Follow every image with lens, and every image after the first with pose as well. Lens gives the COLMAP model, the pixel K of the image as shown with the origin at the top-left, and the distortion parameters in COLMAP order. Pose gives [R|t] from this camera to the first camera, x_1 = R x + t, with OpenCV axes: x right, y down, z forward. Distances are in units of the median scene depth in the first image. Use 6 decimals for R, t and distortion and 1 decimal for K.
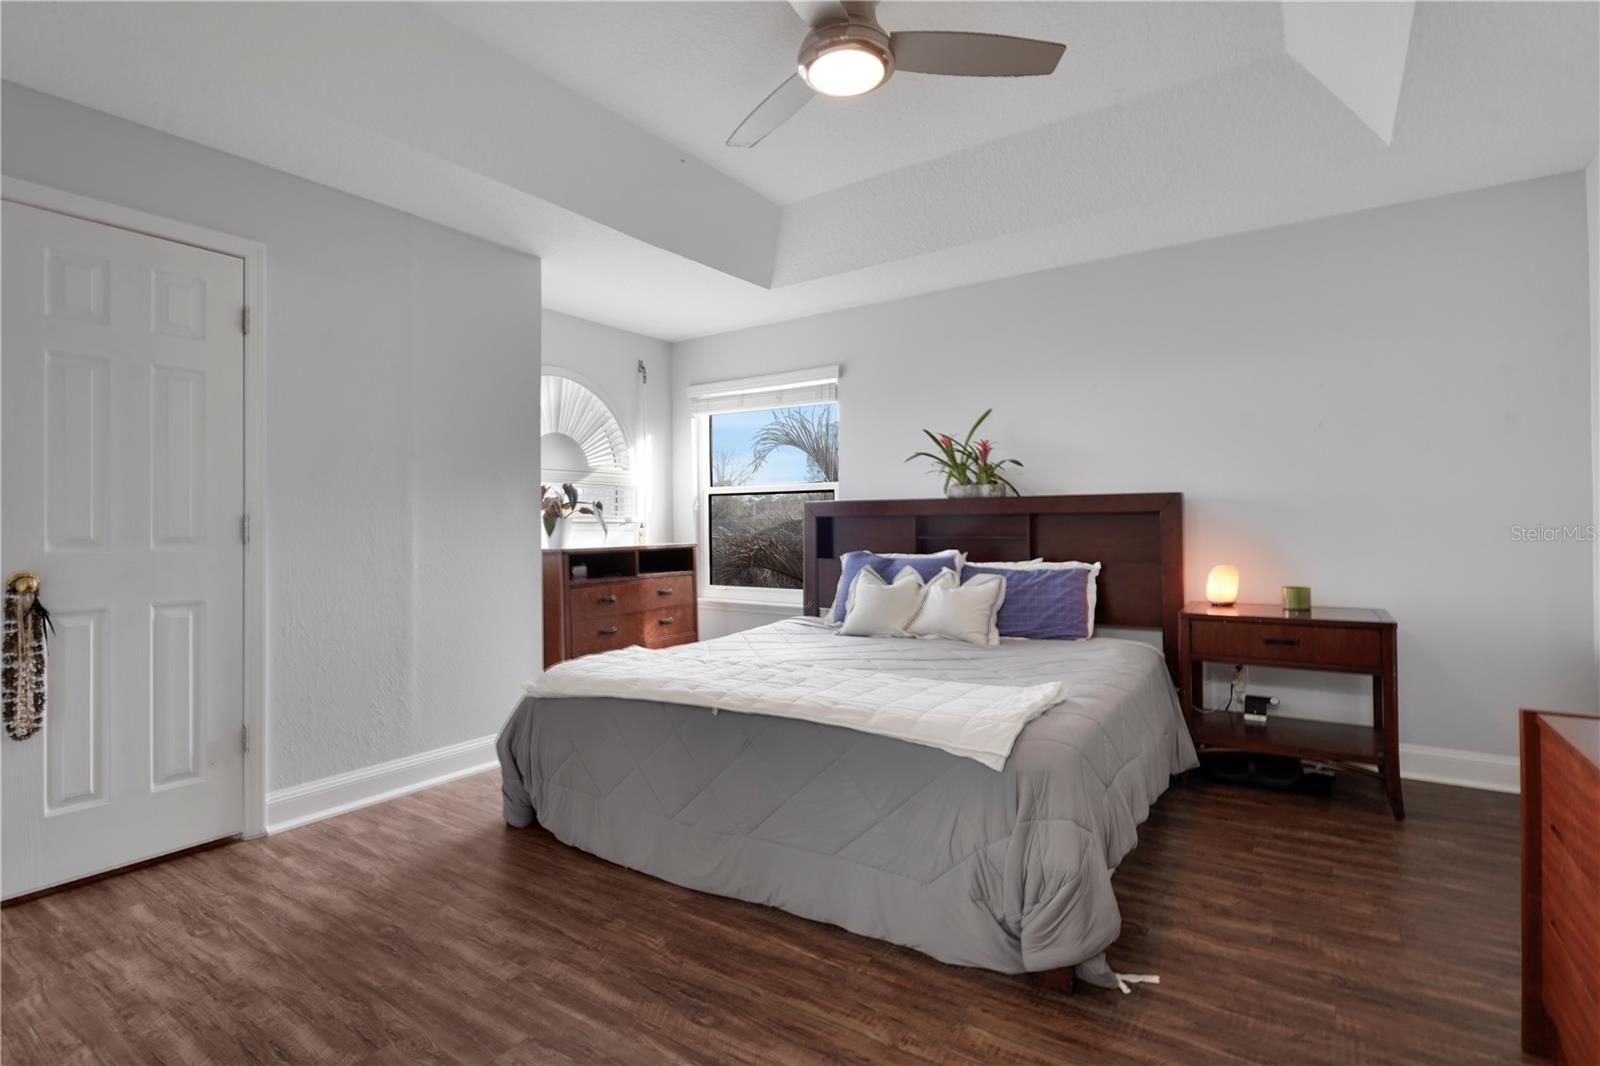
lens RADIAL K [[765.0, 0, 796.1], [0, 765.0, 524.7], [0, 0, 1]] dist [0.002484, 0.000499]
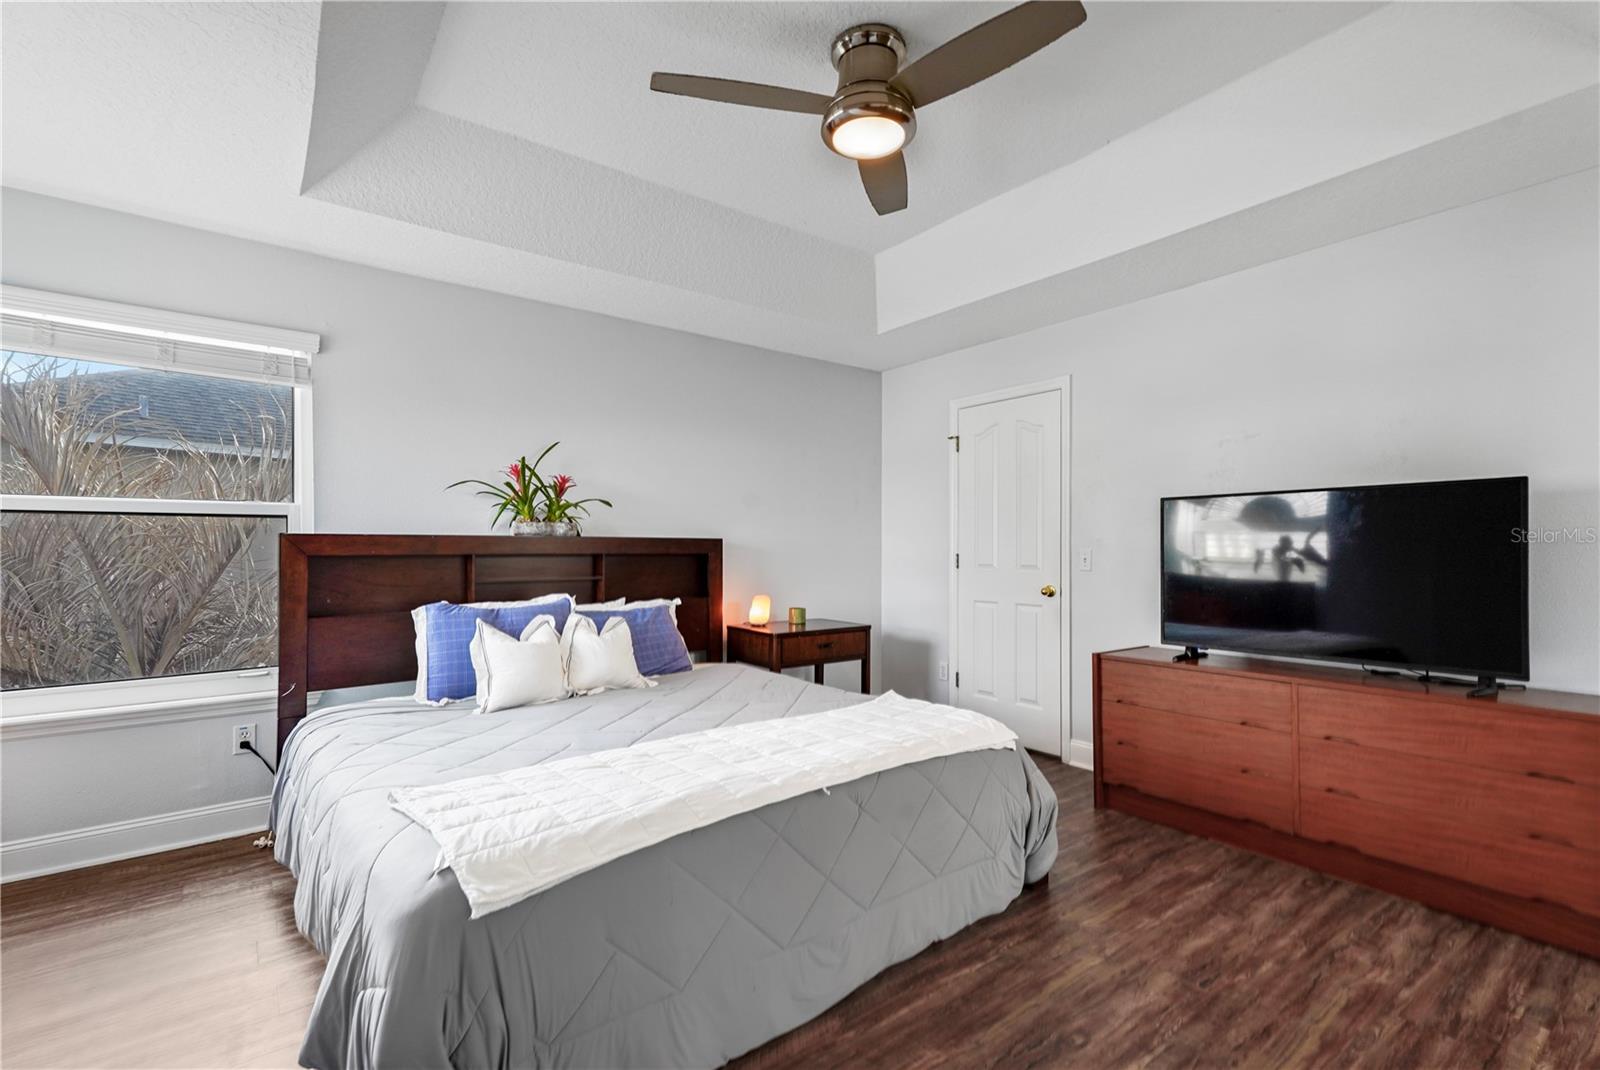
lens RADIAL K [[727.7, 0, 814.7], [0, 727.7, 567.2], [0, 0, 1]] dist [0.026536, 0.002028]
pose [[0.317250, -0.011763, 0.948269, -0.637012], [-0.000164, 0.999922, 0.012459, -0.012433], [-0.948342, -0.004108, 0.317223, 0.543770]]
